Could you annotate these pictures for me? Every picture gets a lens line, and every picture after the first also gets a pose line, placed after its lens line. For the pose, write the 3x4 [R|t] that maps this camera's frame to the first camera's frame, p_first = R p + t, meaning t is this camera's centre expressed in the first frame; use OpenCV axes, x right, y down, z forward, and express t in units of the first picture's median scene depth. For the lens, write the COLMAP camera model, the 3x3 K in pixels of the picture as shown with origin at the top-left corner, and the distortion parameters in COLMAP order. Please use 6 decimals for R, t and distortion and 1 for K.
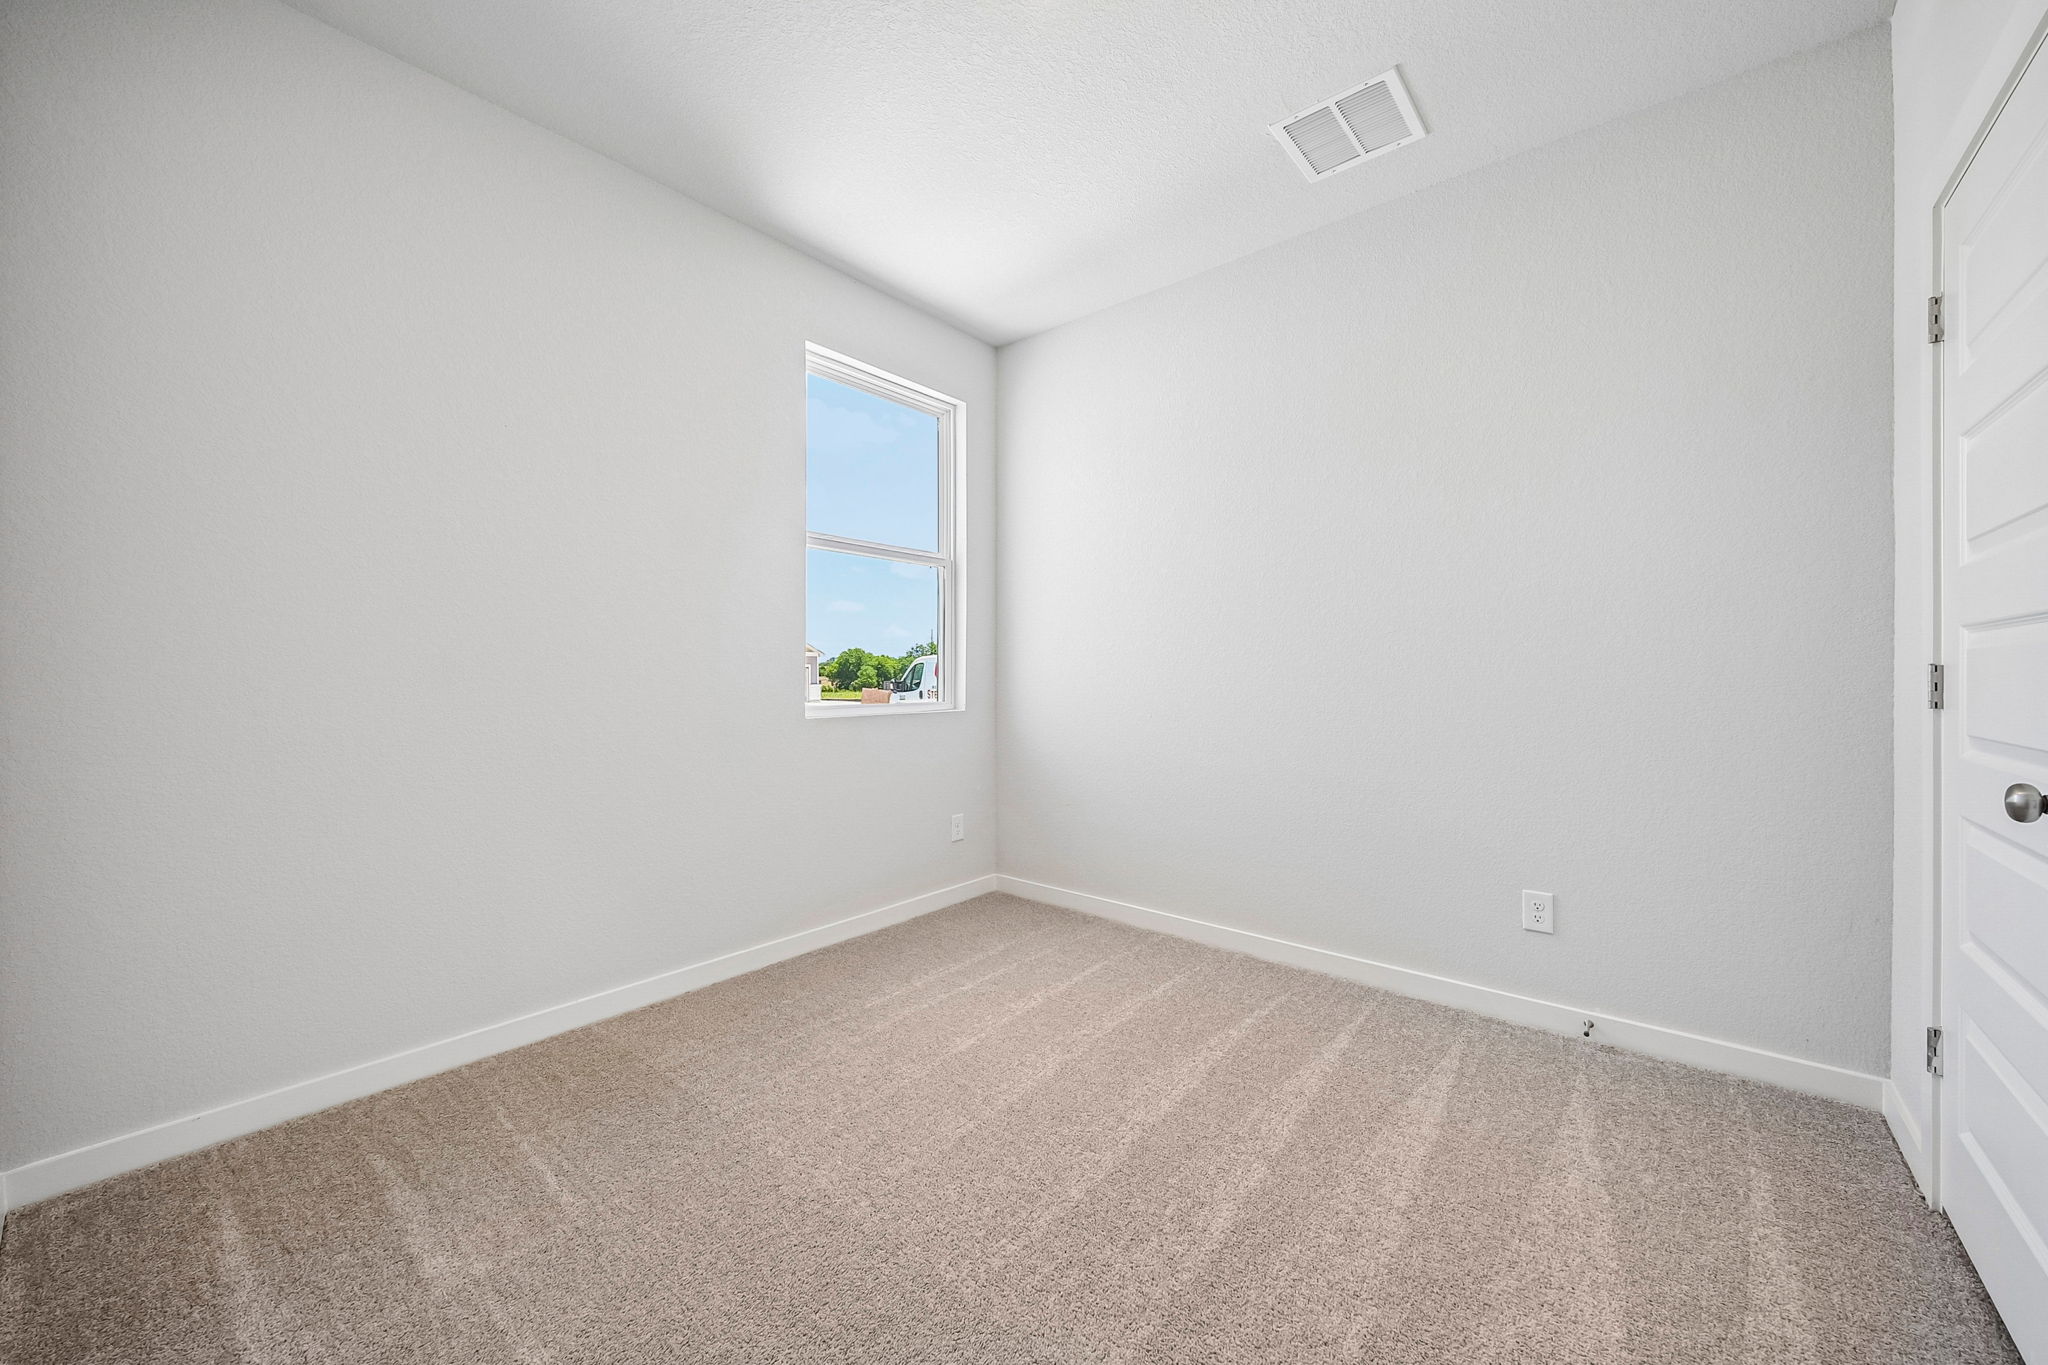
lens RADIAL K [[780.4, 0, 1019.0], [0, 780.4, 673.5], [0, 0, 1]] dist [0.004954, -0.002072]
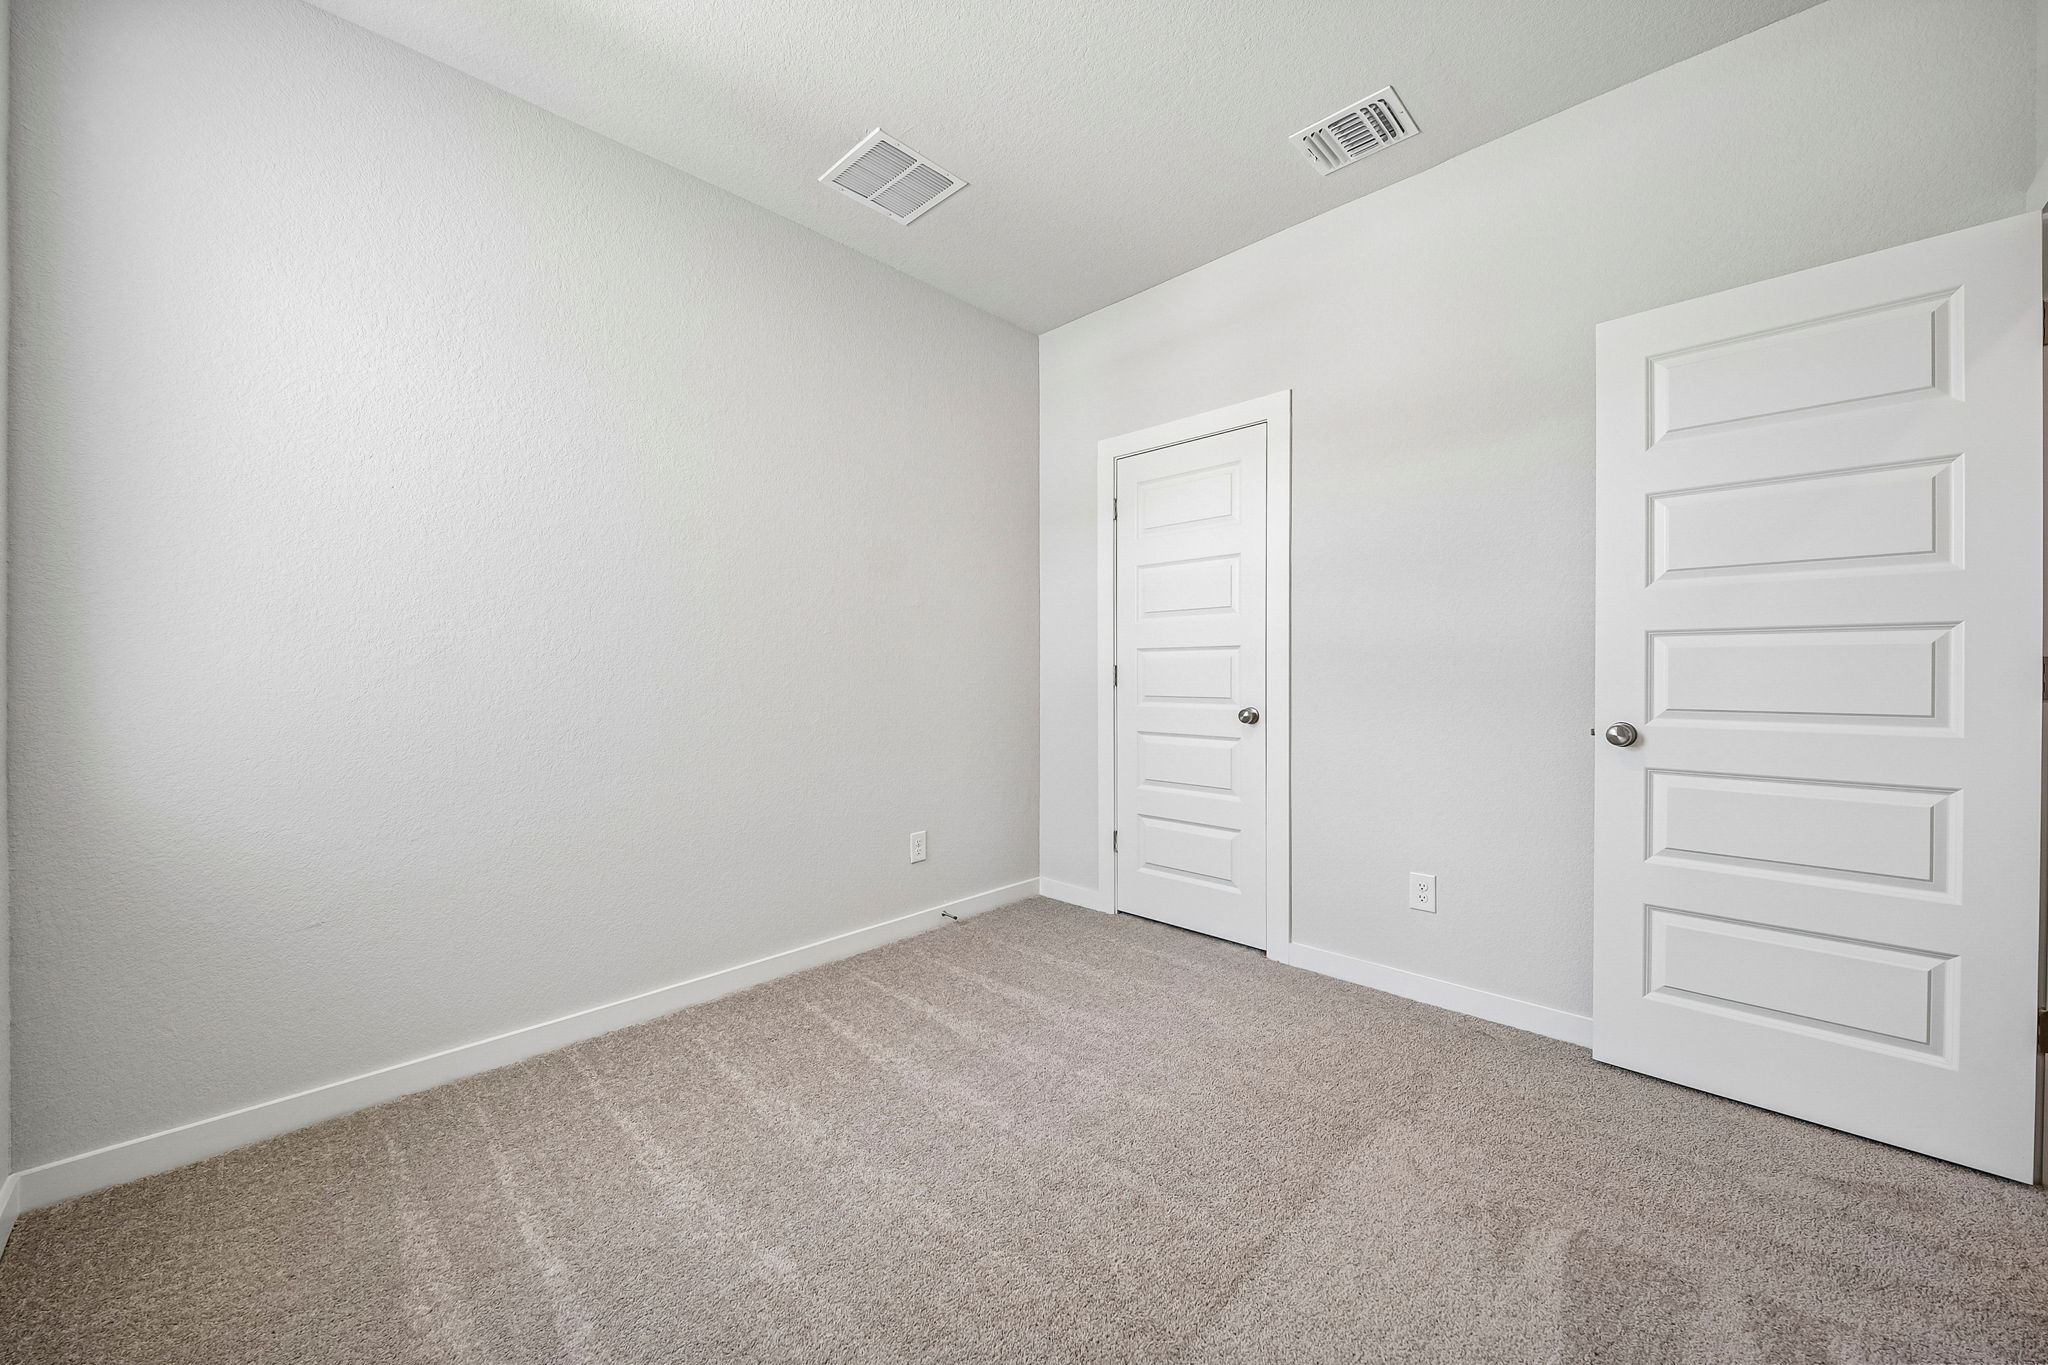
lens RADIAL K [[780.4, 0, 1020.0], [0, 780.4, 676.0], [0, 0, 1]] dist [0.004954, -0.002072]
pose [[0.044782, -0.010444, 0.998942, -0.676518], [0.009231, 0.999907, 0.010040, -0.002472], [-0.998954, 0.008772, 0.044874, 0.768322]]
